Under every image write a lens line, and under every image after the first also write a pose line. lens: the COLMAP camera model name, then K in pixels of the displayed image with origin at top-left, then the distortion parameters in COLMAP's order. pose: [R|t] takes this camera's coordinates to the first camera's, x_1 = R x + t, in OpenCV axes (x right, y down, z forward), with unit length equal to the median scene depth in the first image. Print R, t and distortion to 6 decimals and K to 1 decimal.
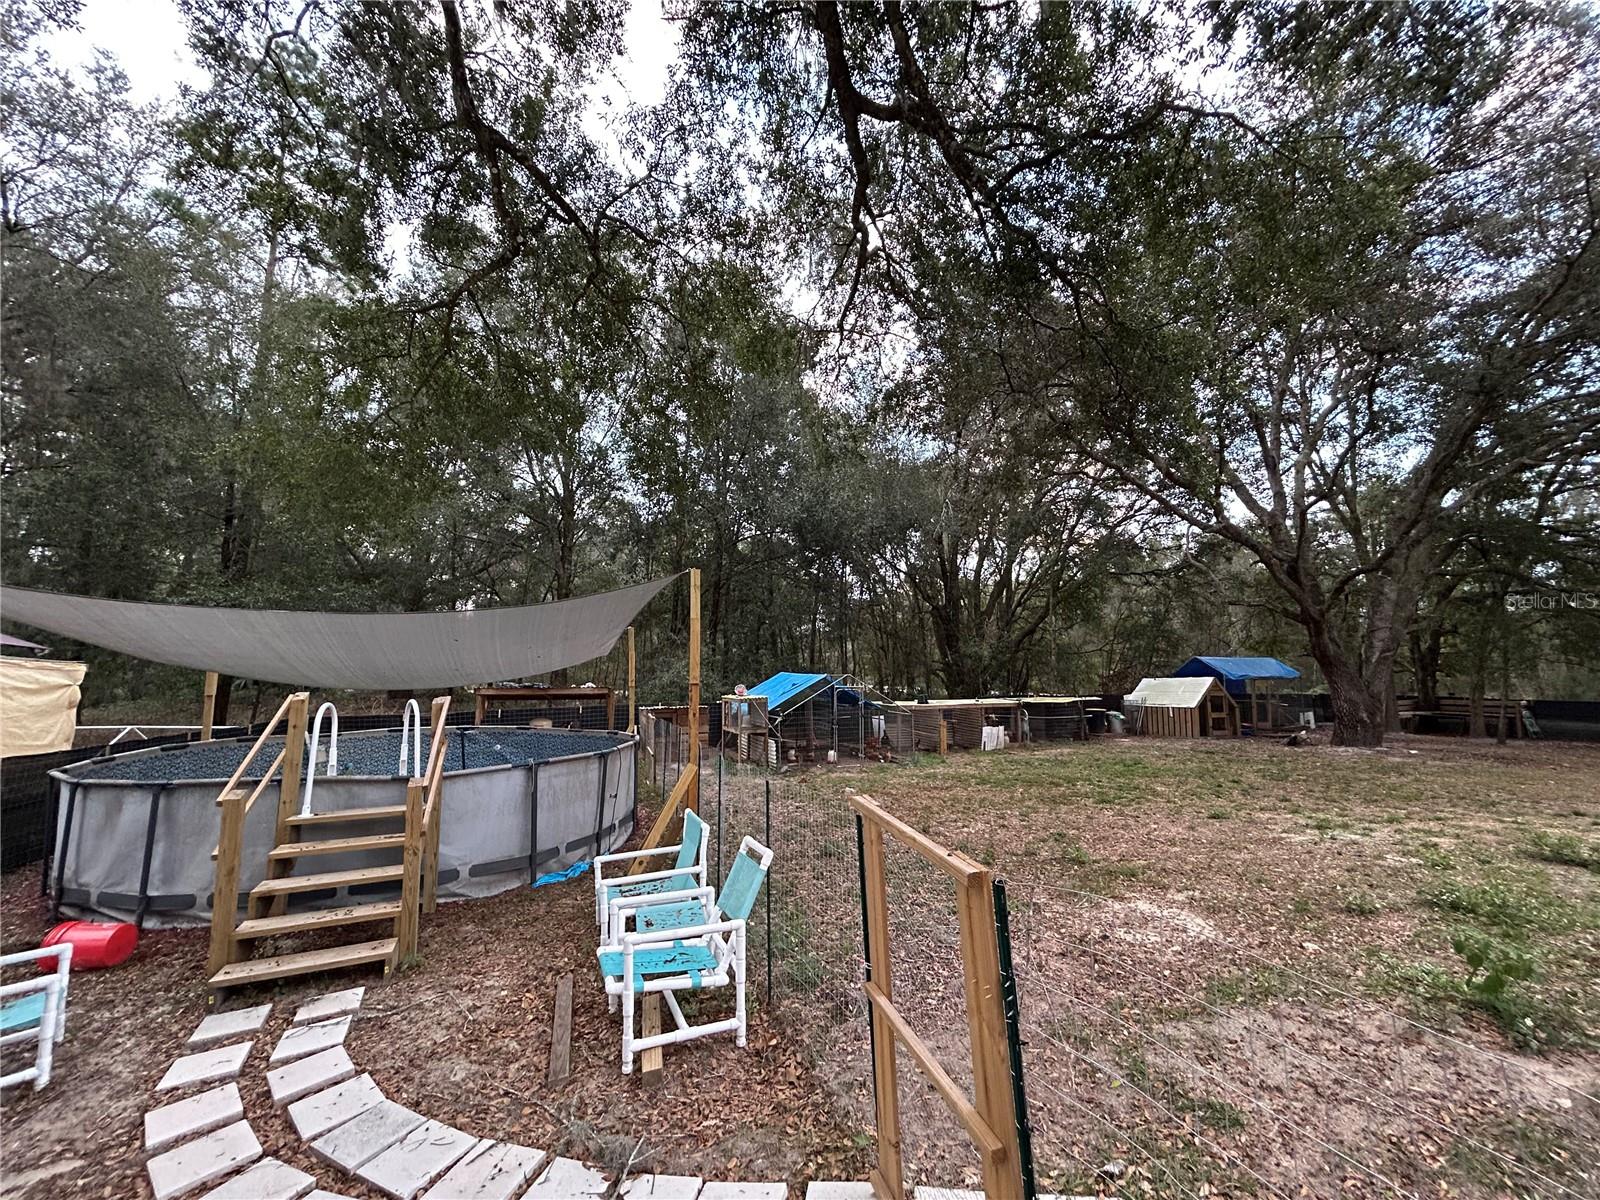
lens RADIAL K [[640.8, 0, 802.6], [0, 640.8, 597.1], [0, 0, 1]] dist [-0.000942, 0.000383]
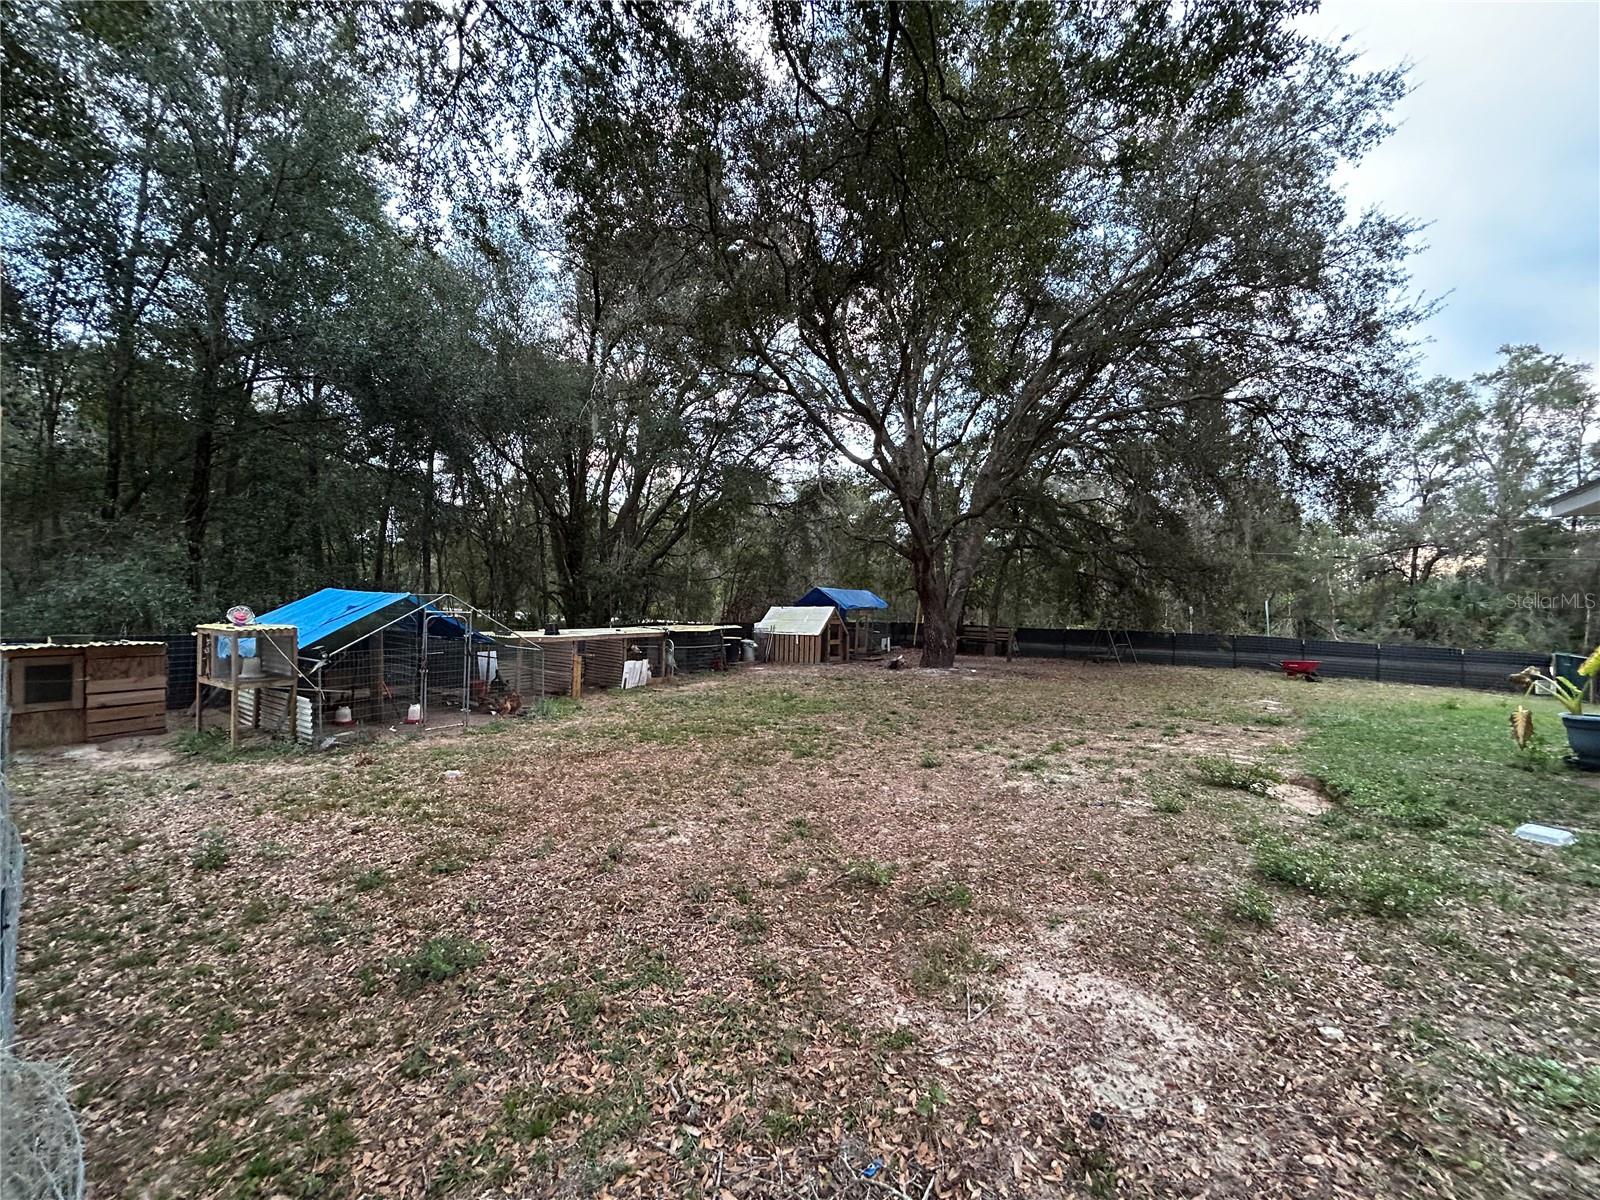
lens RADIAL K [[640.8, 0, 797.0], [0, 640.8, 600.7], [0, 0, 1]] dist [-0.000942, 0.000383]
pose [[0.827185, 0.021925, 0.561502, -0.003418], [-0.090077, 0.991490, 0.093983, 0.024781], [-0.554664, -0.128320, 0.822121, 0.192628]]
